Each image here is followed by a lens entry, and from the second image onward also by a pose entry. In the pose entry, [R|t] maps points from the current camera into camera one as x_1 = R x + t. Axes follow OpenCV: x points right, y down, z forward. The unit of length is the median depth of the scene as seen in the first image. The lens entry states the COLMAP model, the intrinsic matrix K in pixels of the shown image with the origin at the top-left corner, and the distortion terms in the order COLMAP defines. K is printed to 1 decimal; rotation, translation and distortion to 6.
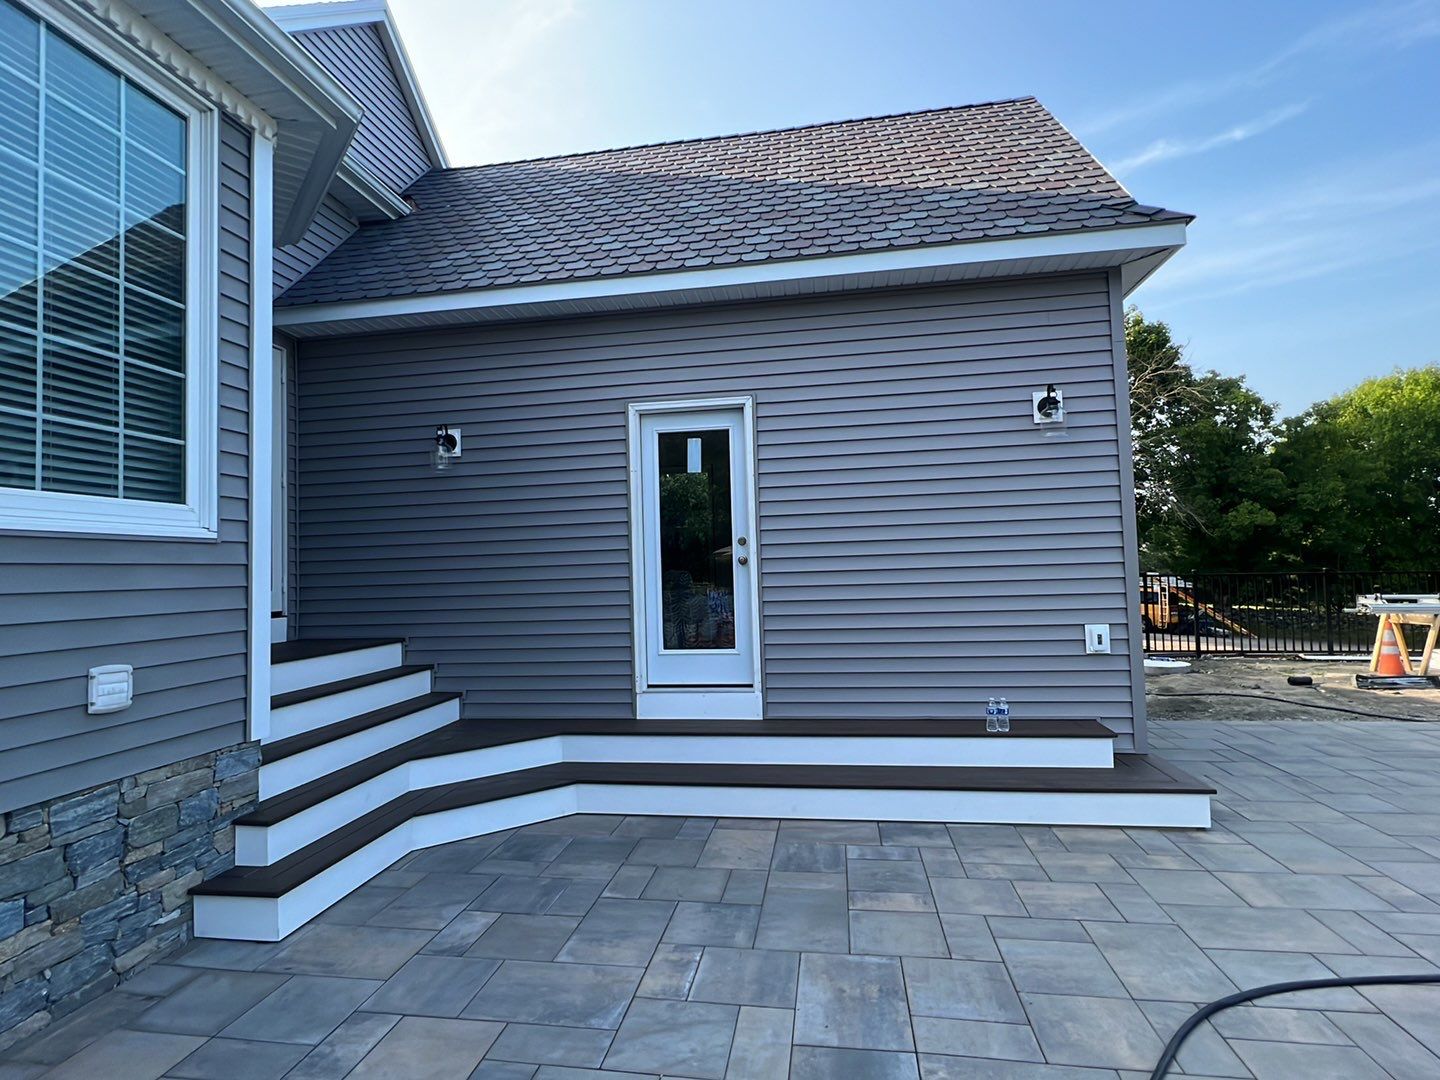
lens RADIAL K [[728.1, 0, 716.8], [0, 728.1, 537.5], [0, 0, 1]] dist [-0.000318, 0.000163]
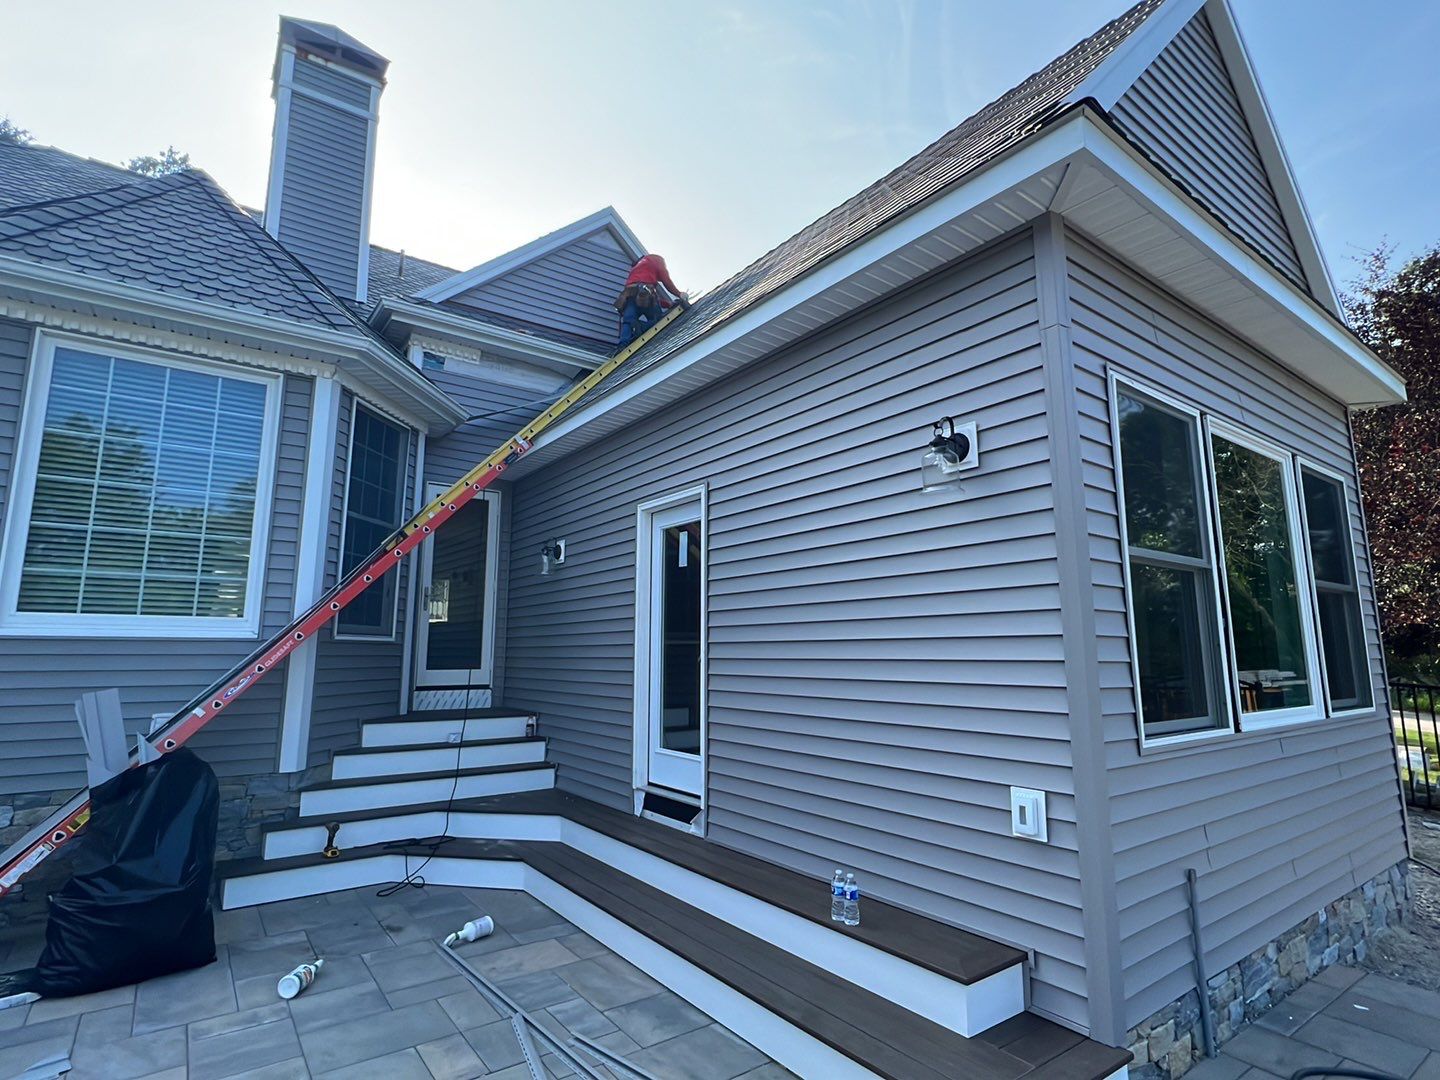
lens RADIAL K [[728.1, 0, 715.5], [0, 728.1, 539.4], [0, 0, 1]] dist [-0.000318, 0.000163]
pose [[0.714550, -0.078191, -0.695201, 0.934559], [0.008829, 0.994663, -0.102797, -0.033197], [0.699529, 0.067316, 0.711427, 0.447657]]
